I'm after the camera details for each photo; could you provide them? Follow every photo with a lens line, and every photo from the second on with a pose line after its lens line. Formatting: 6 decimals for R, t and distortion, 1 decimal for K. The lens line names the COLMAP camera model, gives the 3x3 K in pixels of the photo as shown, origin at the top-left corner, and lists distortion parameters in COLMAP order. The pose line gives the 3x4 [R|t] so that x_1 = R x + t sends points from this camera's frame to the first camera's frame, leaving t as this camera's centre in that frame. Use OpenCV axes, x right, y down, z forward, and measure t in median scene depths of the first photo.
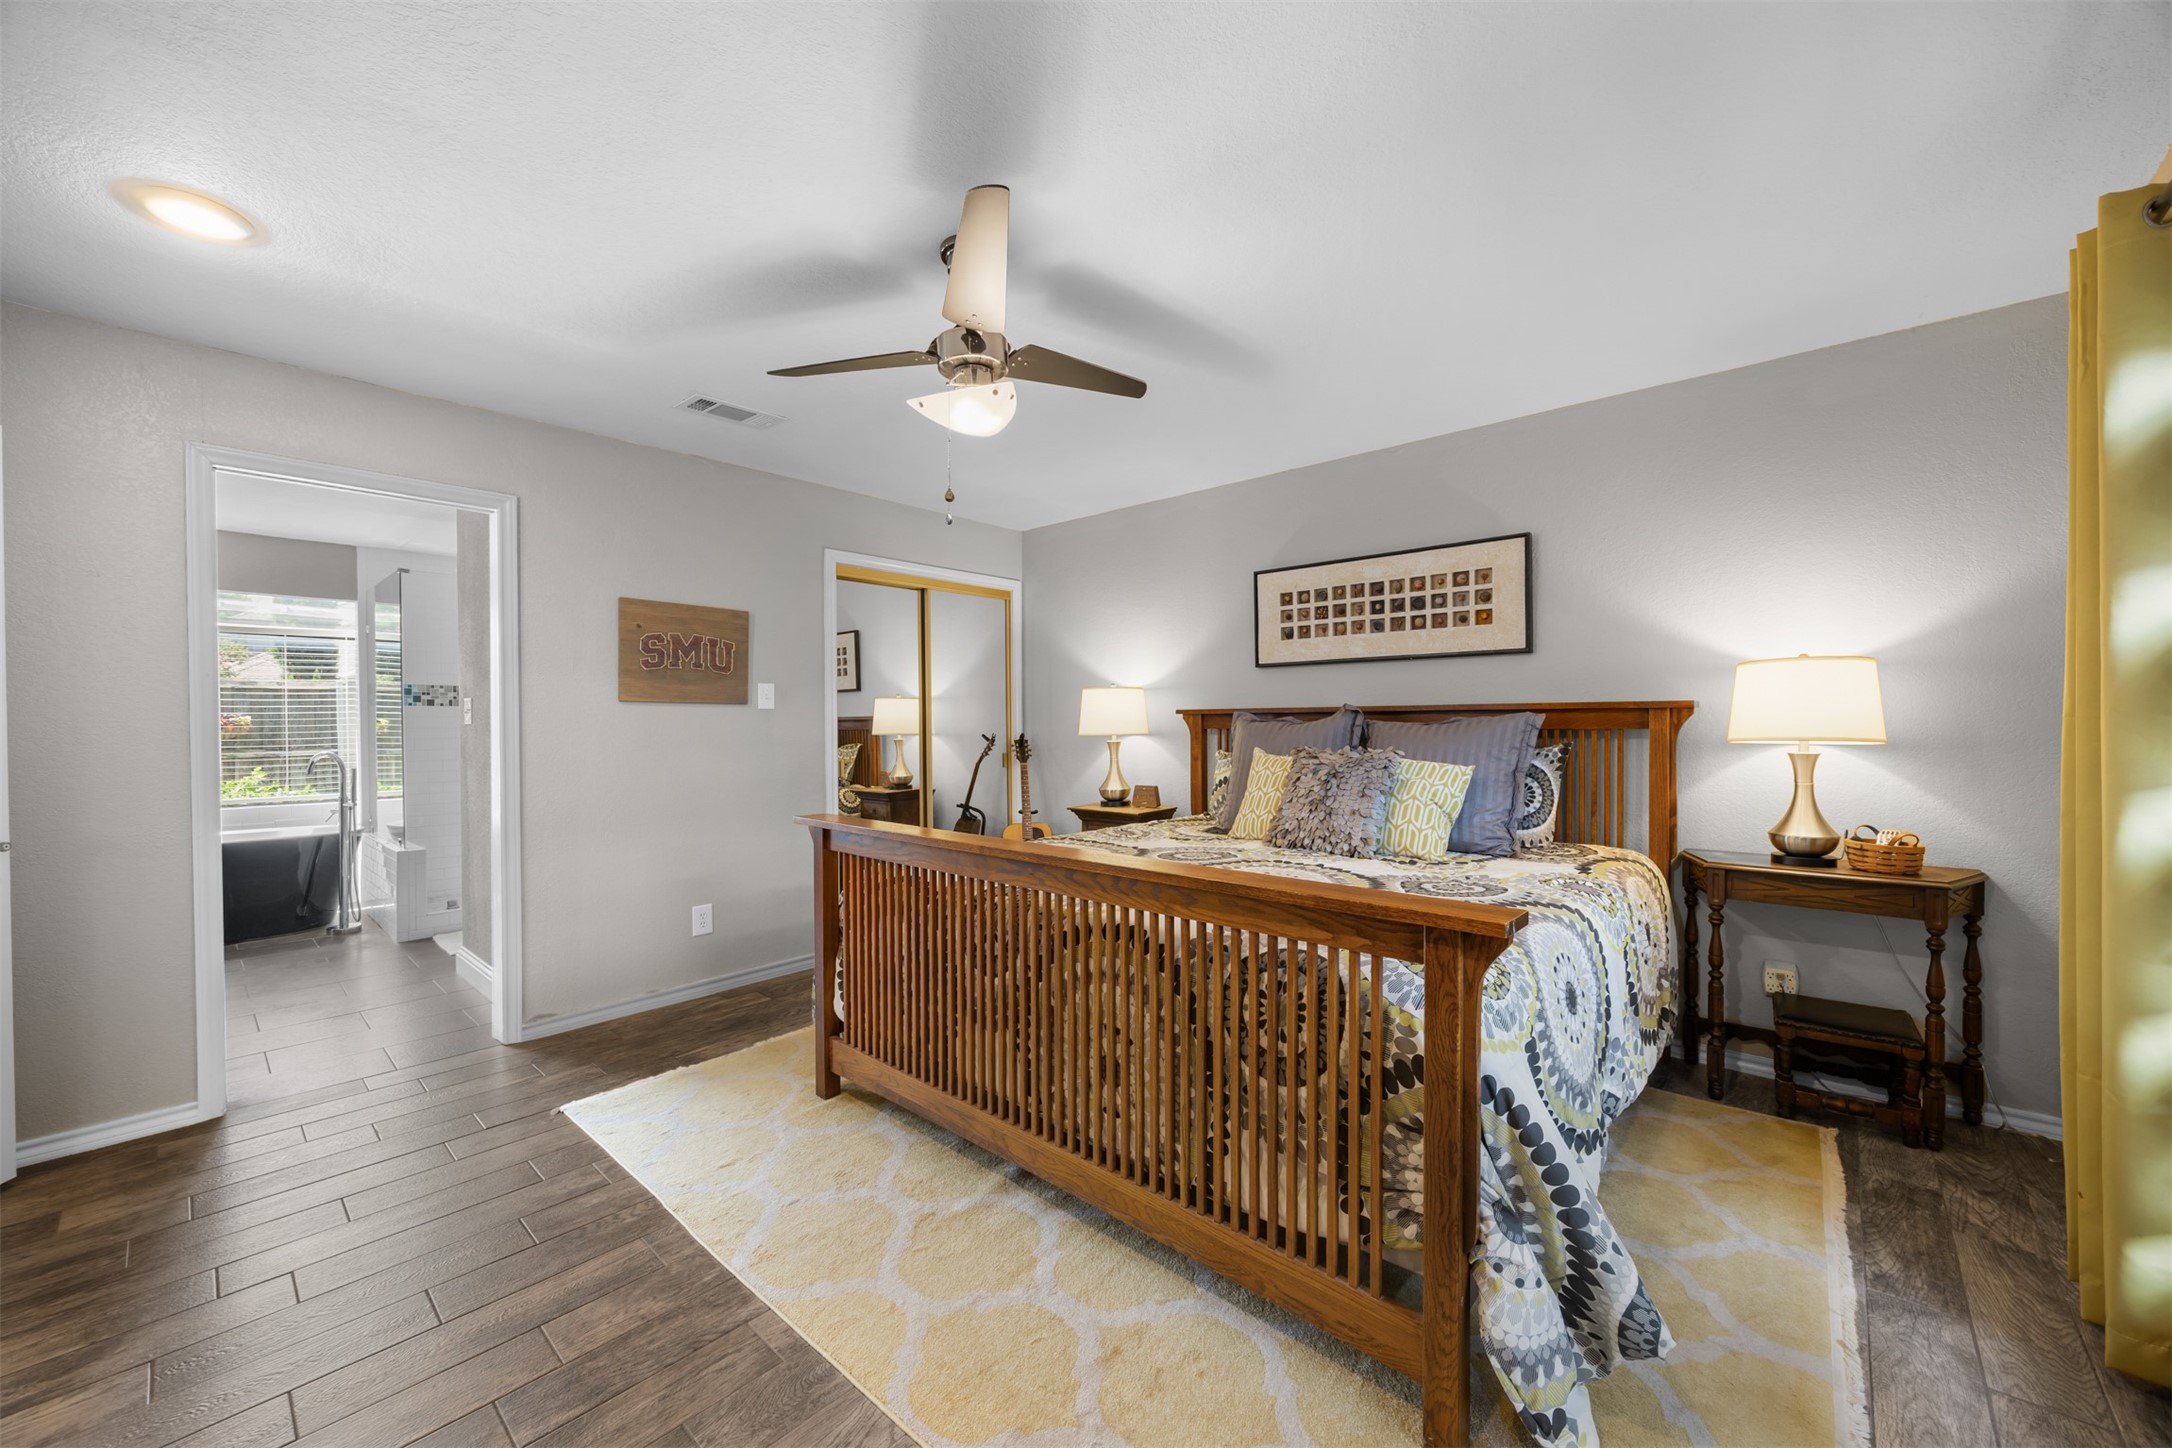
lens RADIAL K [[829.0, 0, 1094.9], [0, 829.0, 732.1], [0, 0, 1]] dist [-0.004033, 0.000443]
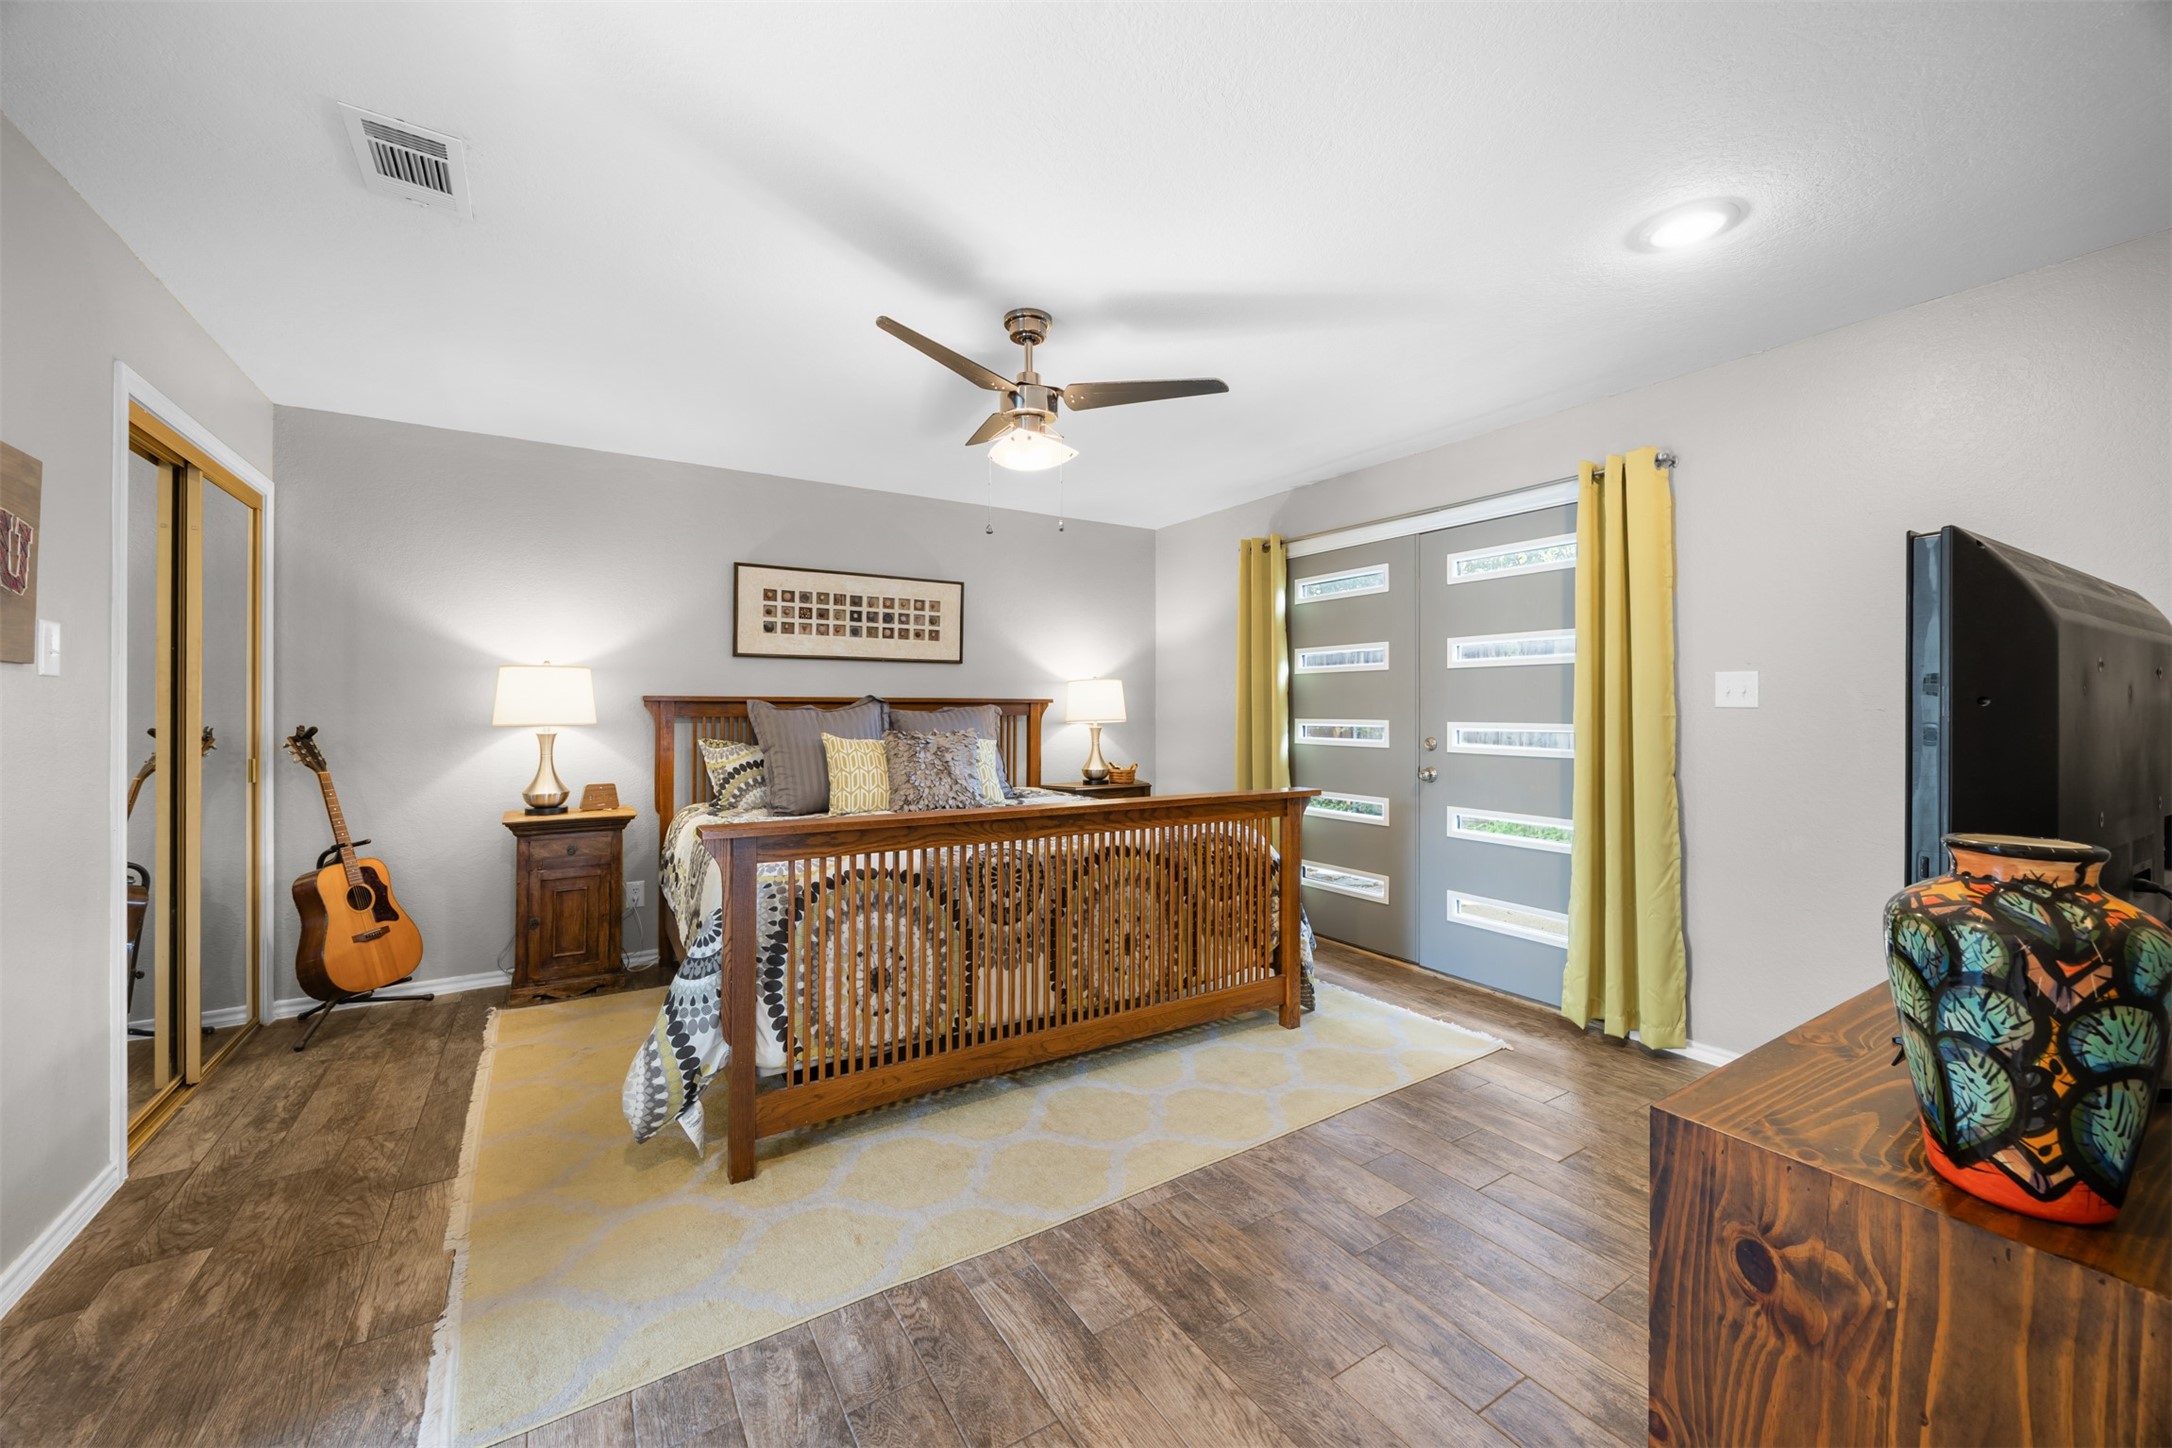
lens RADIAL K [[829.0, 0, 1092.4], [0, 829.0, 709.5], [0, 0, 1]] dist [-0.004033, 0.000443]
pose [[0.272058, 0.004929, 0.962268, -0.742201], [0.010519, 0.999912, -0.008096, -0.000030], [-0.962223, 0.012324, 0.271982, 0.338989]]
